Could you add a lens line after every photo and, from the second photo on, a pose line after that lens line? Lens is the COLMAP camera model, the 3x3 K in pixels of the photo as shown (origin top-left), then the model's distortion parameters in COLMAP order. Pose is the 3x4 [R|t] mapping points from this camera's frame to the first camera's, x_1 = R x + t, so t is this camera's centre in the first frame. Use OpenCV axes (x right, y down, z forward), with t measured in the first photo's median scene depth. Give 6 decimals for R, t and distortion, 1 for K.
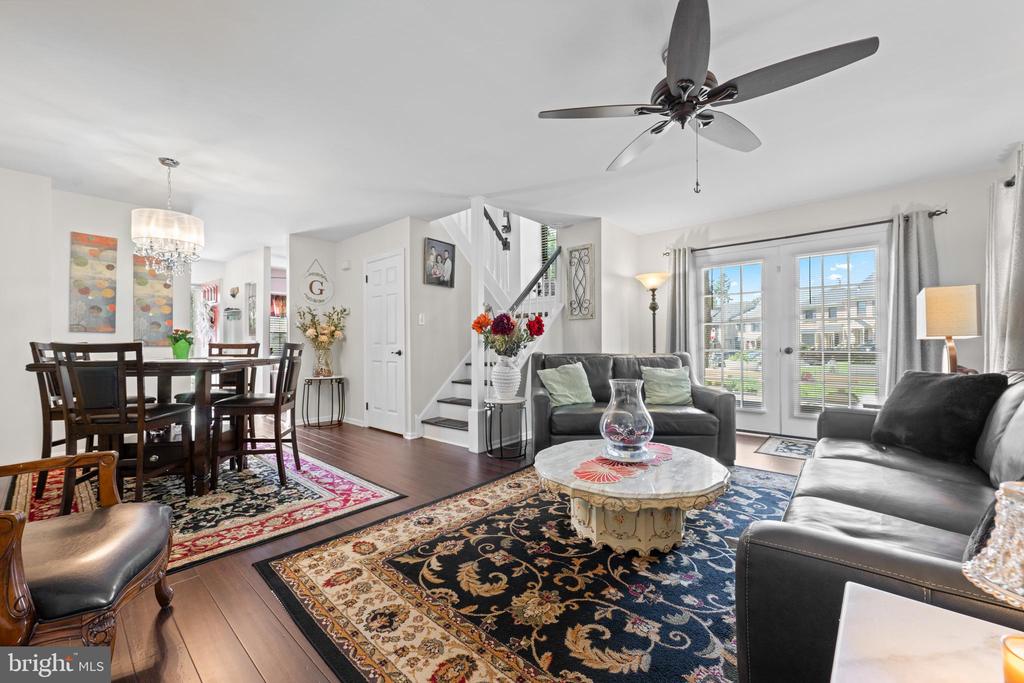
lens RADIAL K [[402.6, 0, 509.9], [0, 402.6, 341.2], [0, 0, 1]] dist [0.000485, 0.000062]
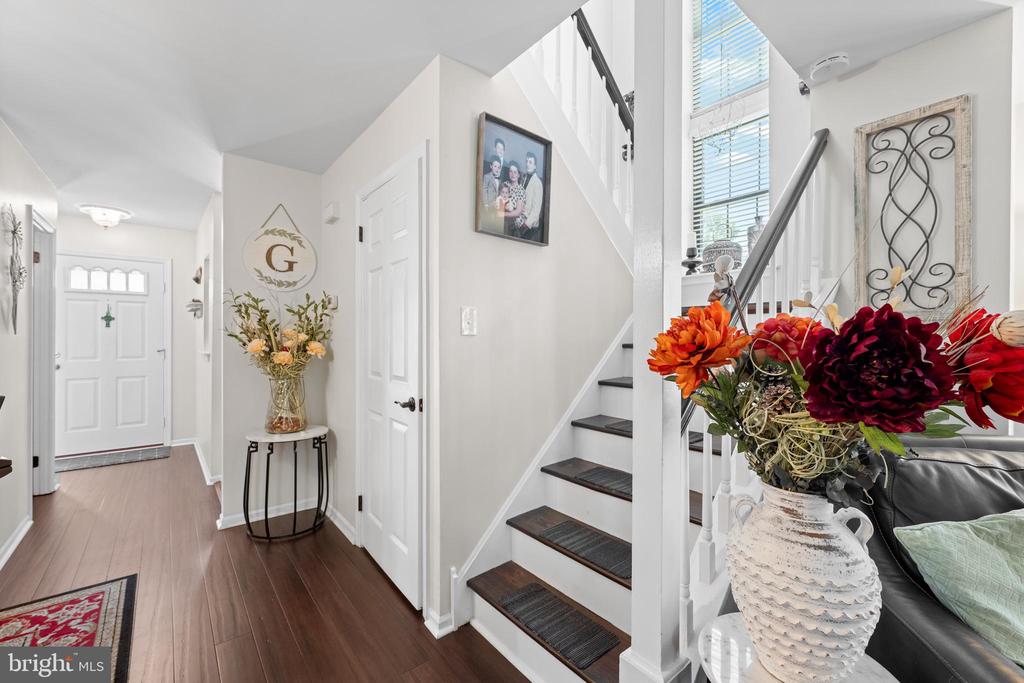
lens RADIAL K [[422.3, 0, 511.1], [0, 422.3, 337.1], [0, 0, 1]] dist [0.000072, -0.000070]
pose [[0.986821, 0.007305, -0.161653, -0.108479], [-0.006453, 0.999962, 0.005798, -0.040583], [0.161689, -0.004678, 0.986831, 0.578778]]
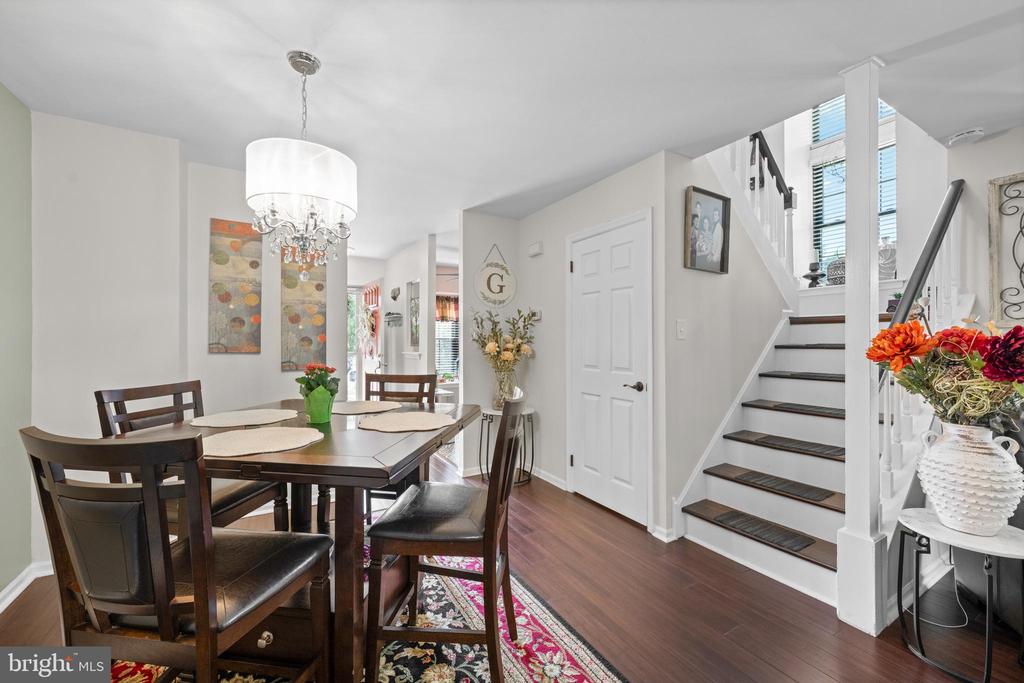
lens RADIAL K [[408.9, 0, 511.9], [0, 408.9, 338.9], [0, 0, 1]] dist [-0.000835, 0.000321]
pose [[0.951256, 0.002071, -0.308396, -0.260264], [-0.001395, 0.999996, 0.002413, -0.041509], [0.308400, -0.001865, 0.951255, 0.360110]]
